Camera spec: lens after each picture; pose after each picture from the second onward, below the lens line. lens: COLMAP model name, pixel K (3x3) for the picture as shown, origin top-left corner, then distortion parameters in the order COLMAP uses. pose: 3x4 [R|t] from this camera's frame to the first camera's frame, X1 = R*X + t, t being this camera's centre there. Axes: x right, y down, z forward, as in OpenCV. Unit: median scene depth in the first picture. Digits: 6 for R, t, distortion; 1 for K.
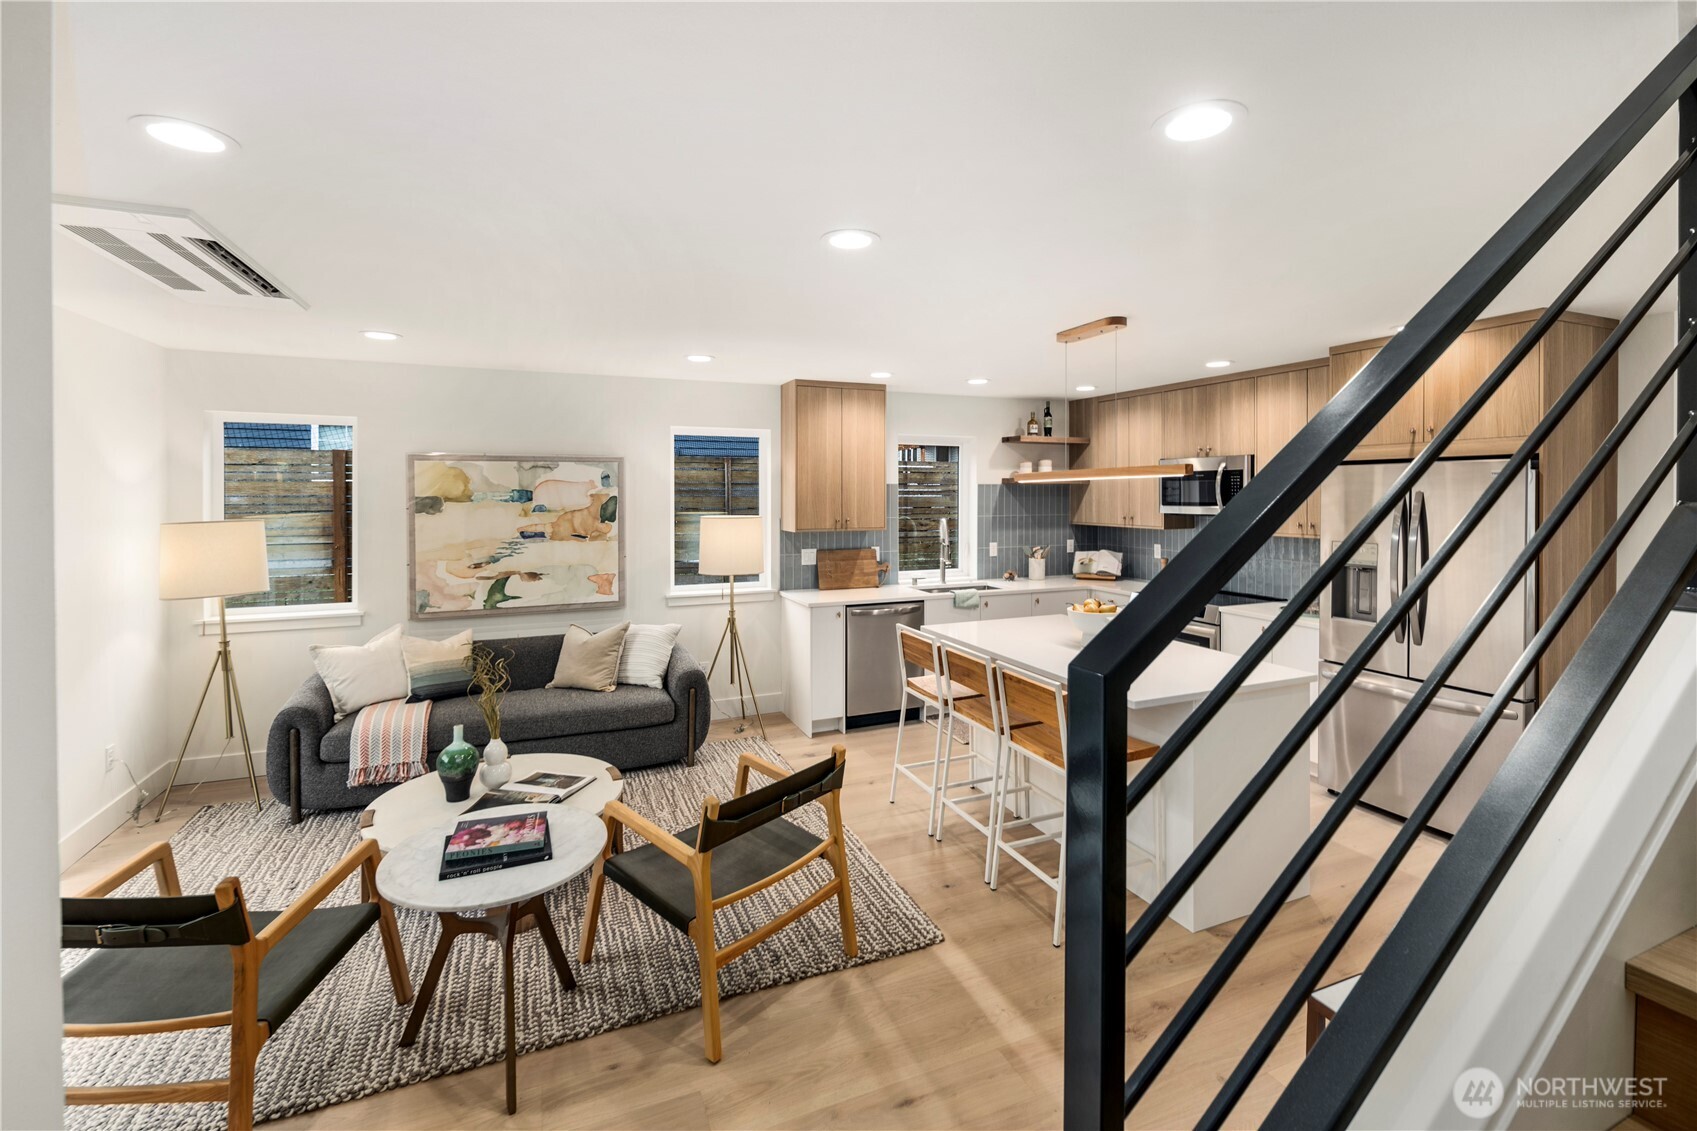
lens RADIAL K [[740.1, 0, 852.9], [0, 740.1, 492.8], [0, 0, 1]] dist [0.000326, -0.000117]
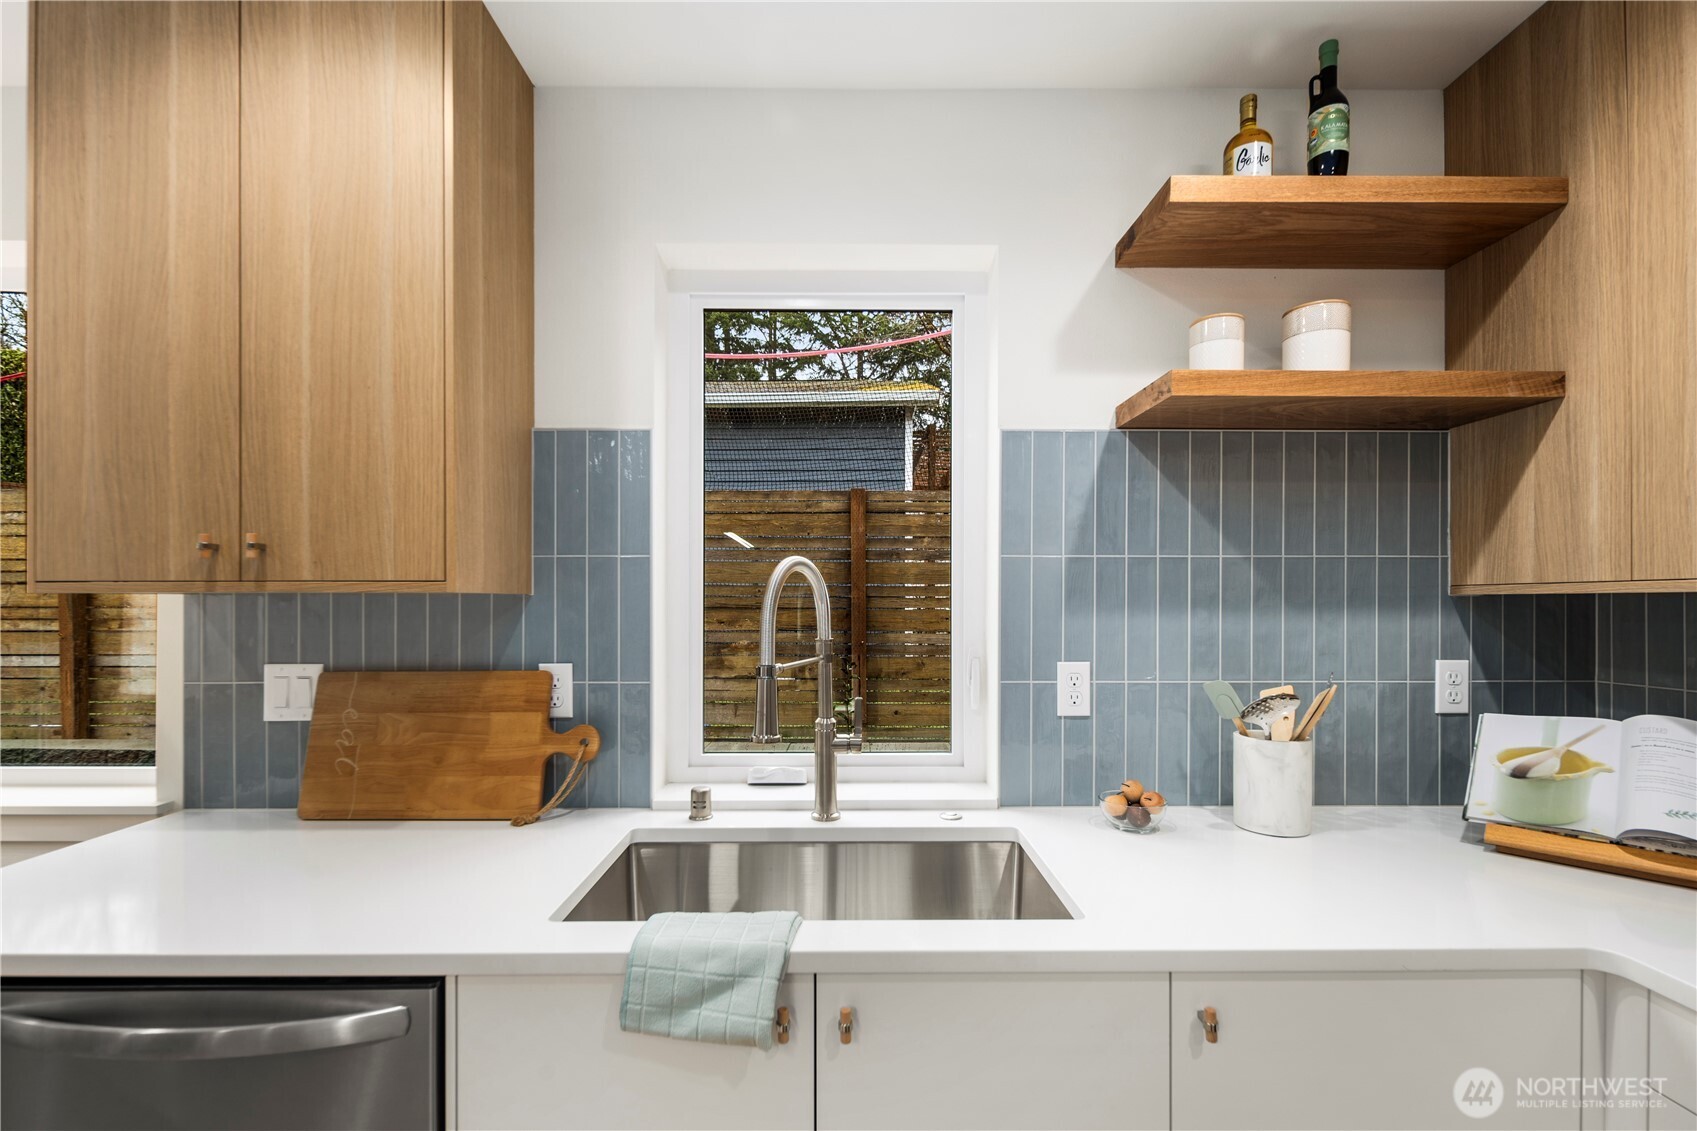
lens RADIAL K [[739.3, 0, 848.3], [0, 739.3, 601.4], [0, 0, 1]] dist [0.000640, -0.000647]
pose [[0.923841, 0.000132, -0.382776, 0.236478], [-0.000658, 0.999999, -0.001243, 0.051784], [0.382775, 0.001401, 0.923840, 0.811520]]
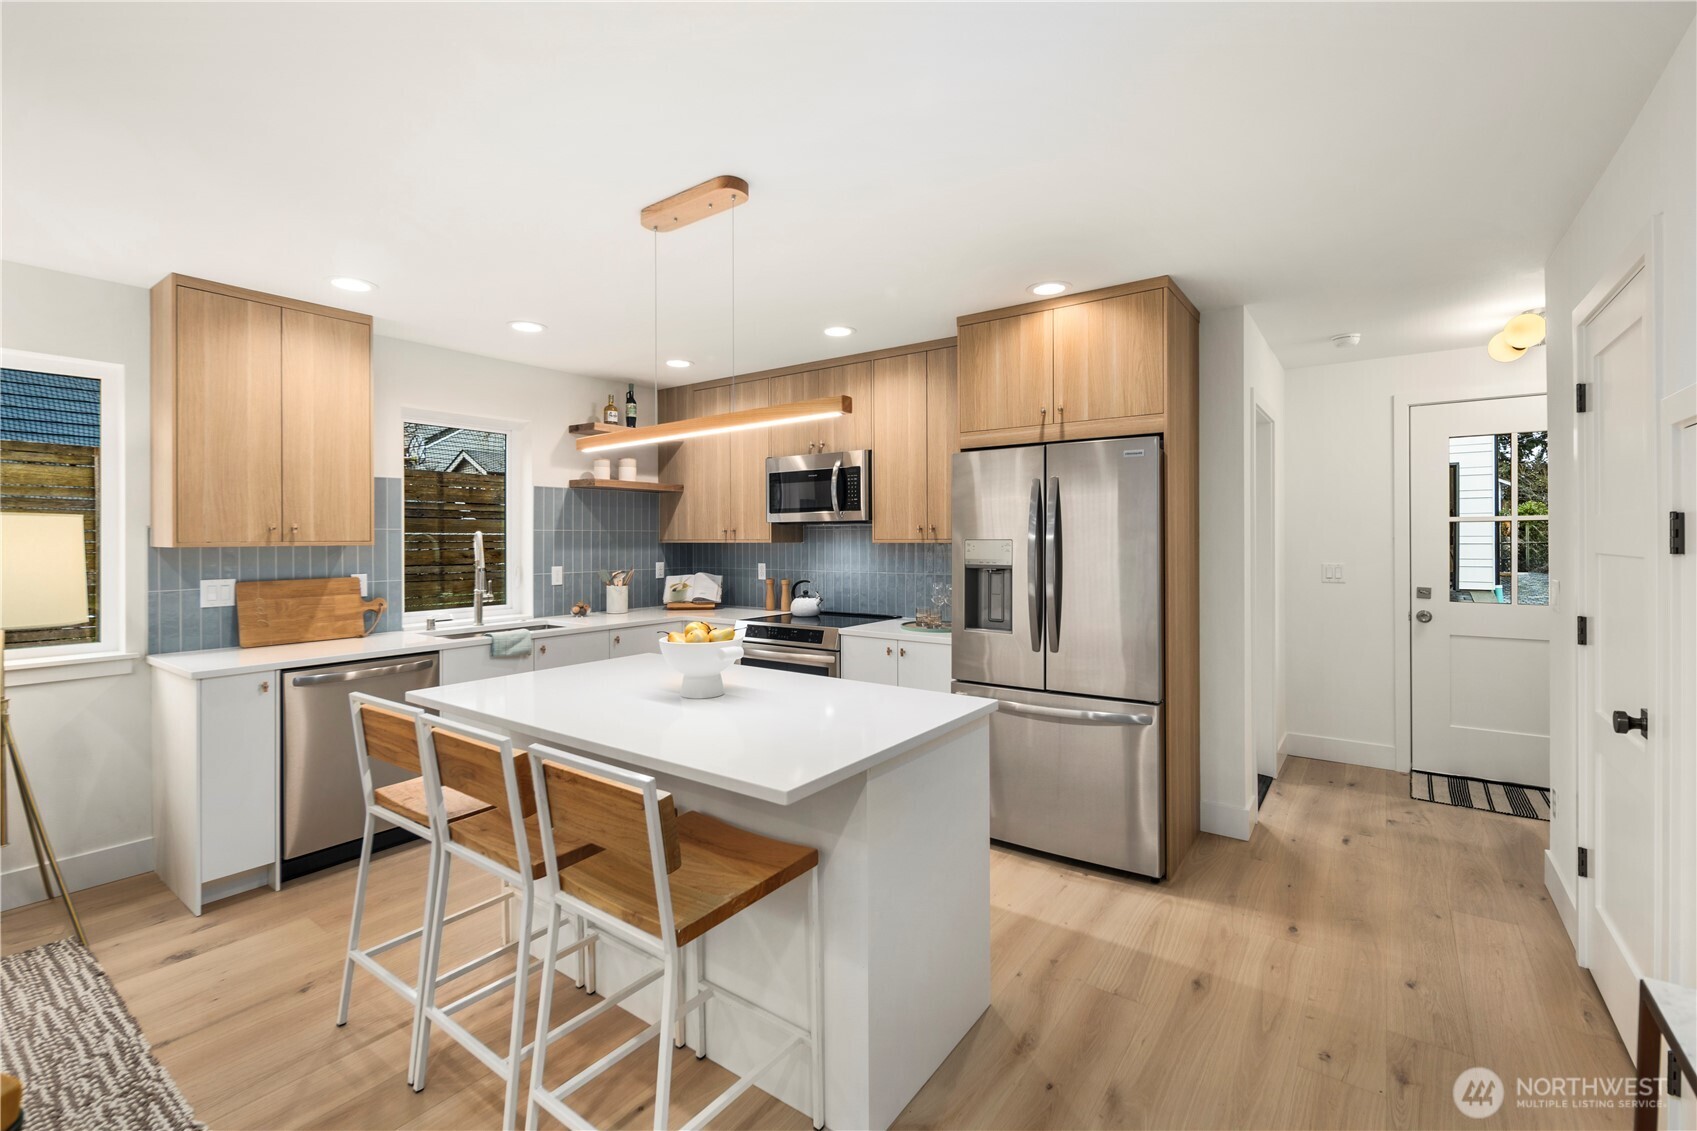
lens RADIAL K [[735.9, 0, 851.1], [0, 735.9, 537.7], [0, 0, 1]] dist [-0.000366, -0.000140]
pose [[0.854509, -0.001911, 0.519433, 0.065120], [0.003839, 0.999989, -0.002636, 0.045710], [-0.519422, 0.004247, 0.854507, 0.241424]]
